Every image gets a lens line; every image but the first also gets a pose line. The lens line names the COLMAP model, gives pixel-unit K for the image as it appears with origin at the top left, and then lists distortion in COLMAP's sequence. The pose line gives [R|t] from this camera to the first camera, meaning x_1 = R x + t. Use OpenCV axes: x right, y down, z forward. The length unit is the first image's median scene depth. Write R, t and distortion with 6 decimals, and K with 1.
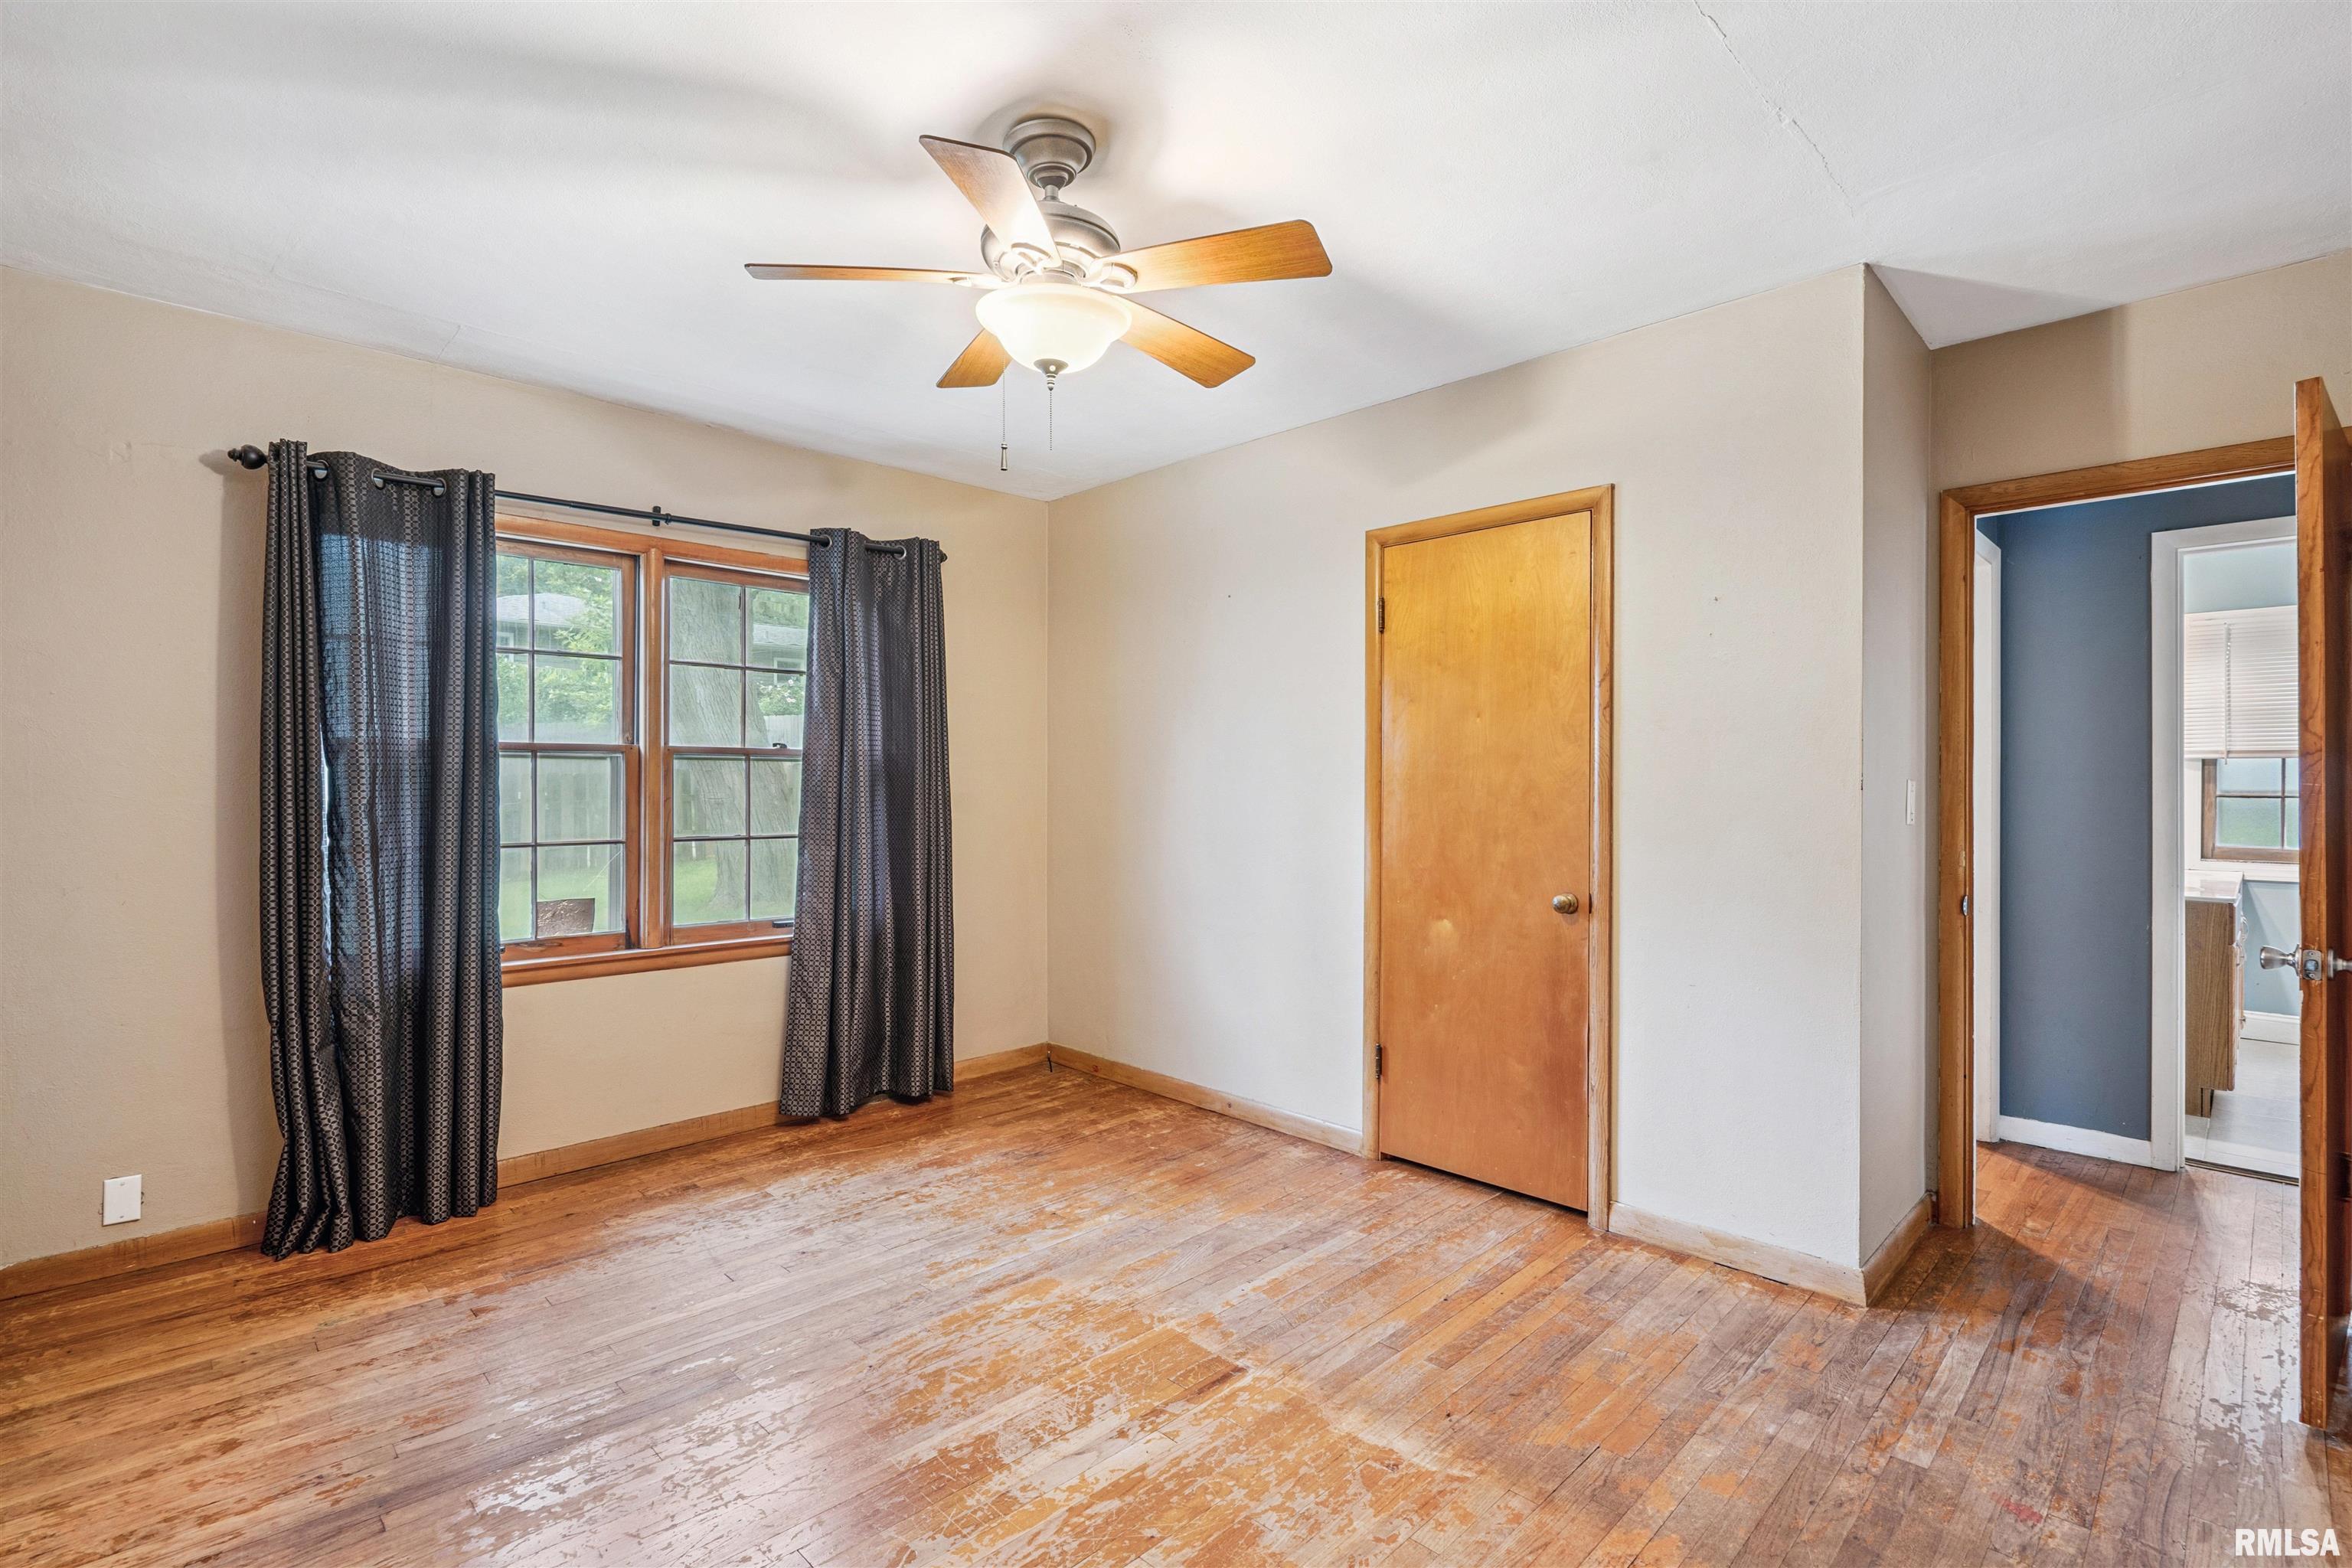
lens RADIAL K [[1094.1, 0, 1175.5], [0, 1094.1, 782.1], [0, 0, 1]] dist [-0.007152, 0.000419]
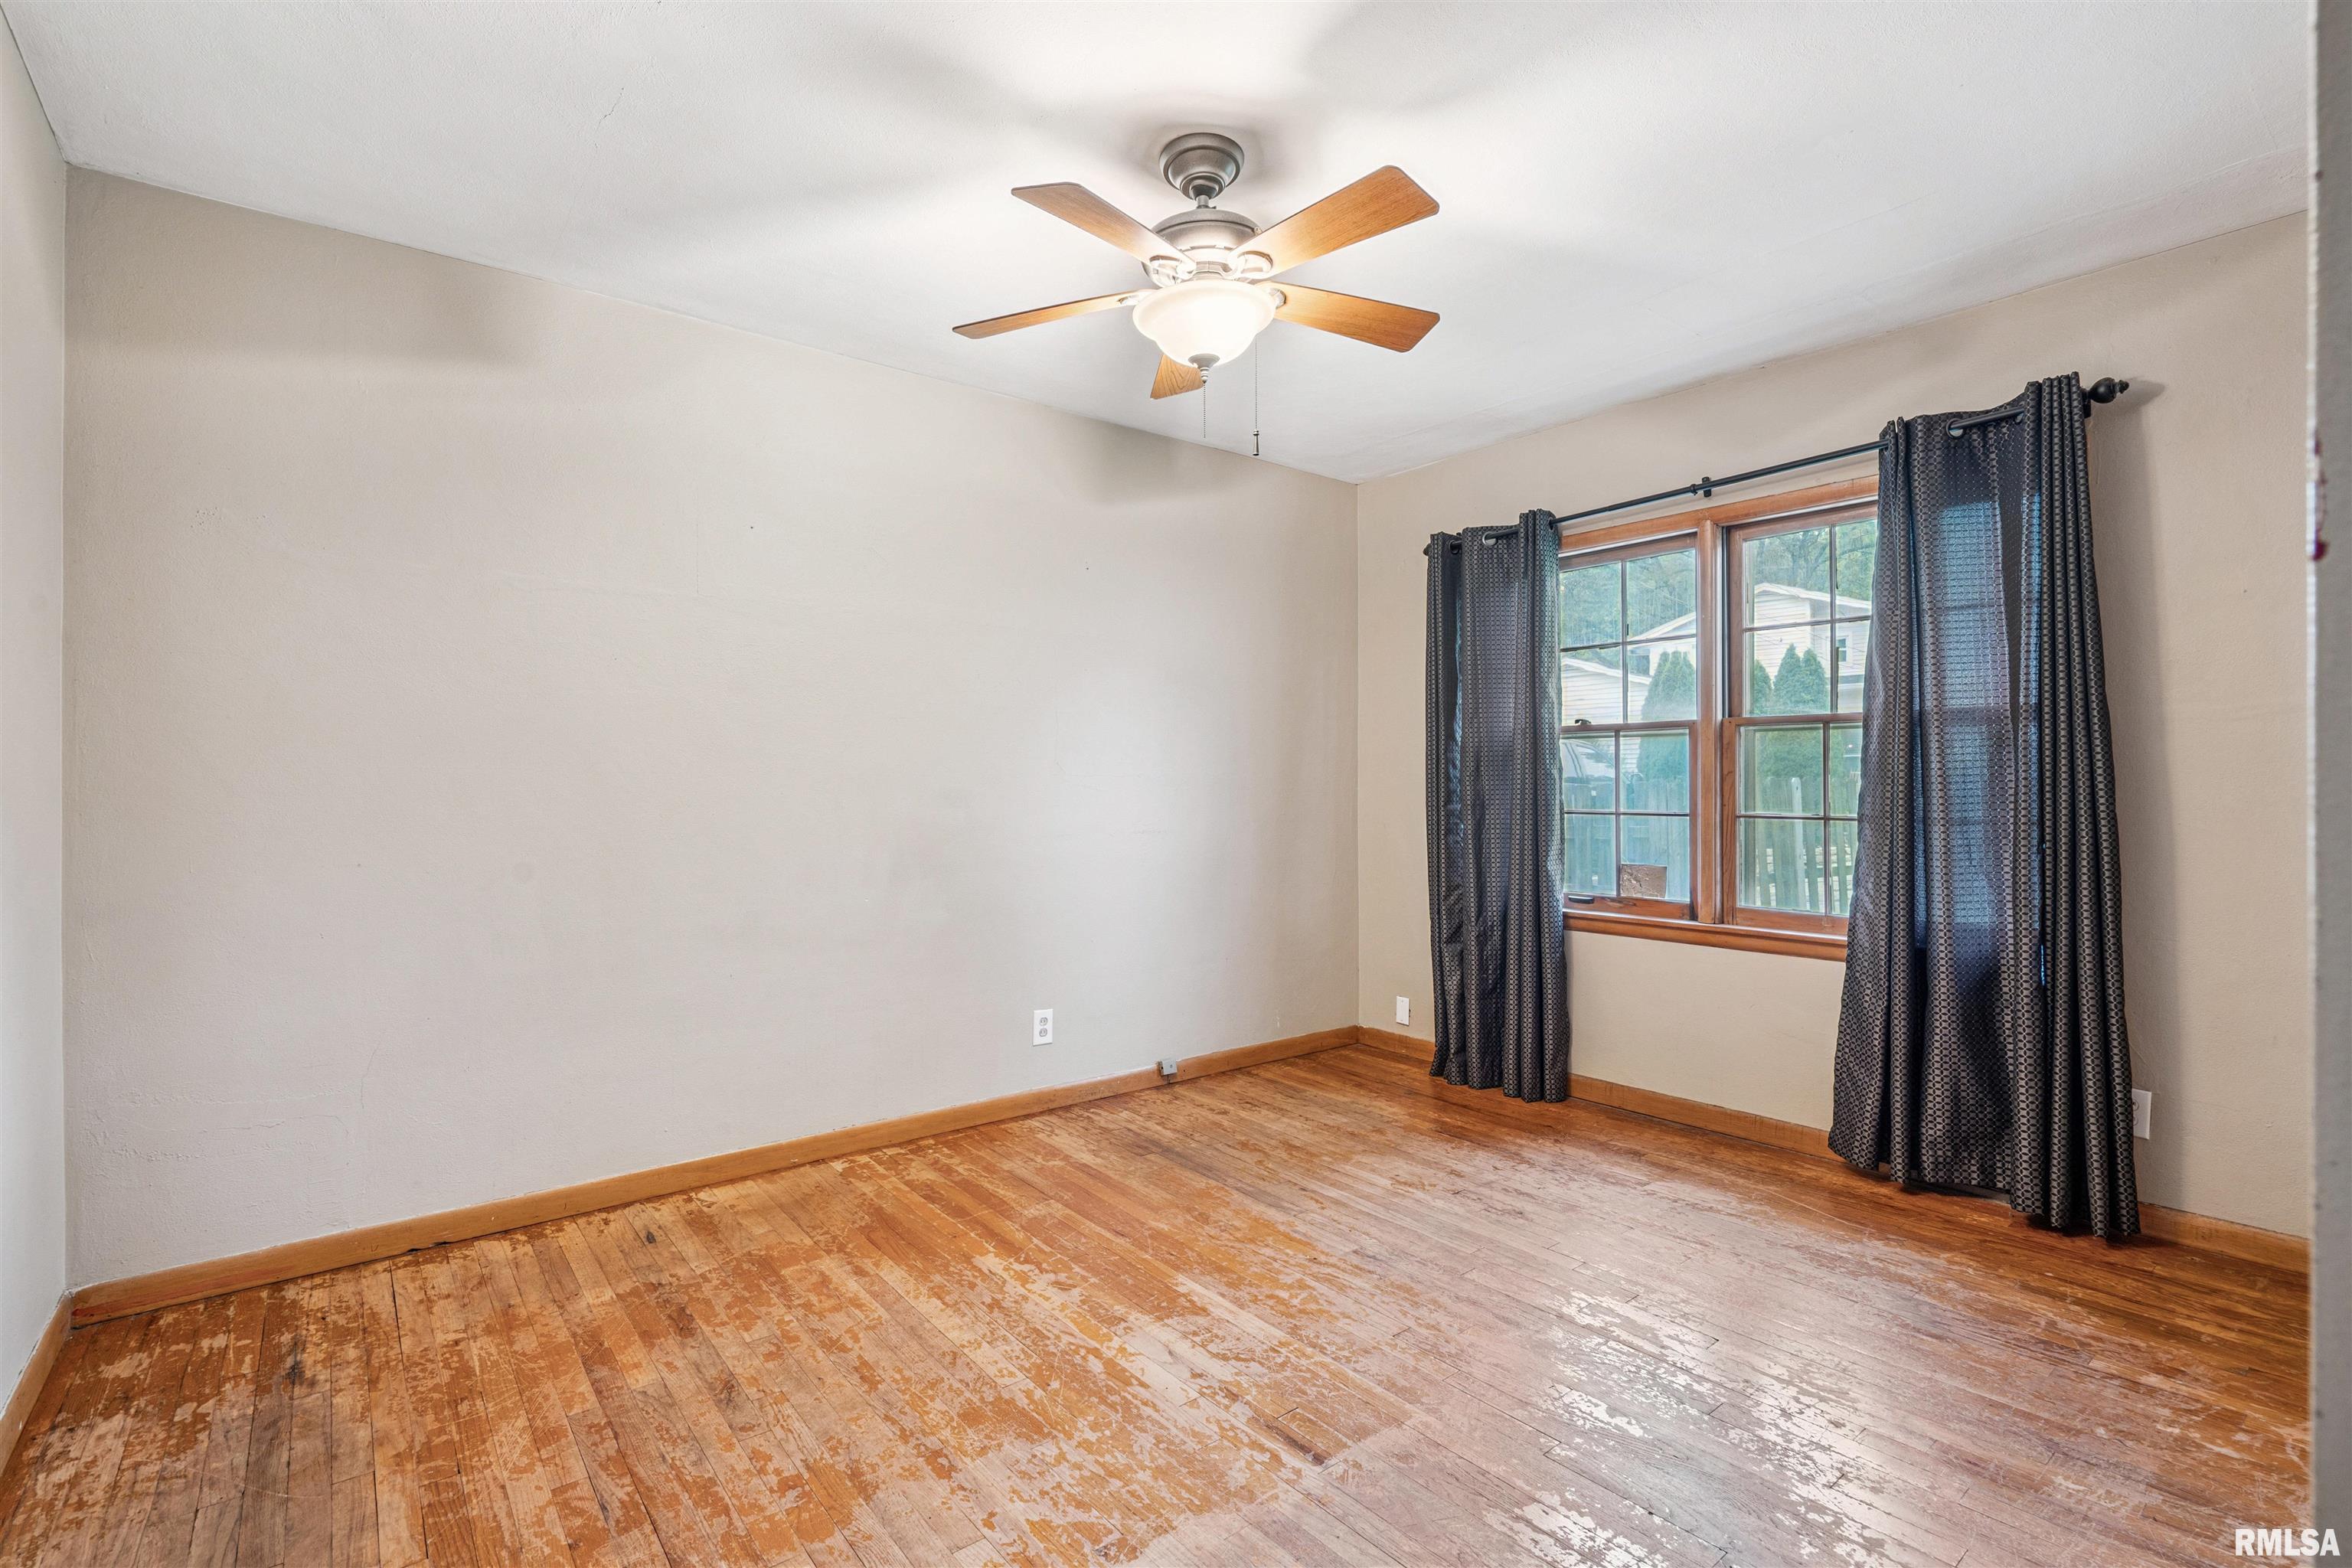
lens RADIAL K [[1094.1, 0, 1177.0], [0, 1094.1, 786.4], [0, 0, 1]] dist [-0.007152, 0.000419]
pose [[-0.123824, 0.002567, -0.992301, 0.611522], [0.003926, 0.999990, 0.002097, 0.025758], [0.992296, -0.003637, -0.123833, 0.698852]]
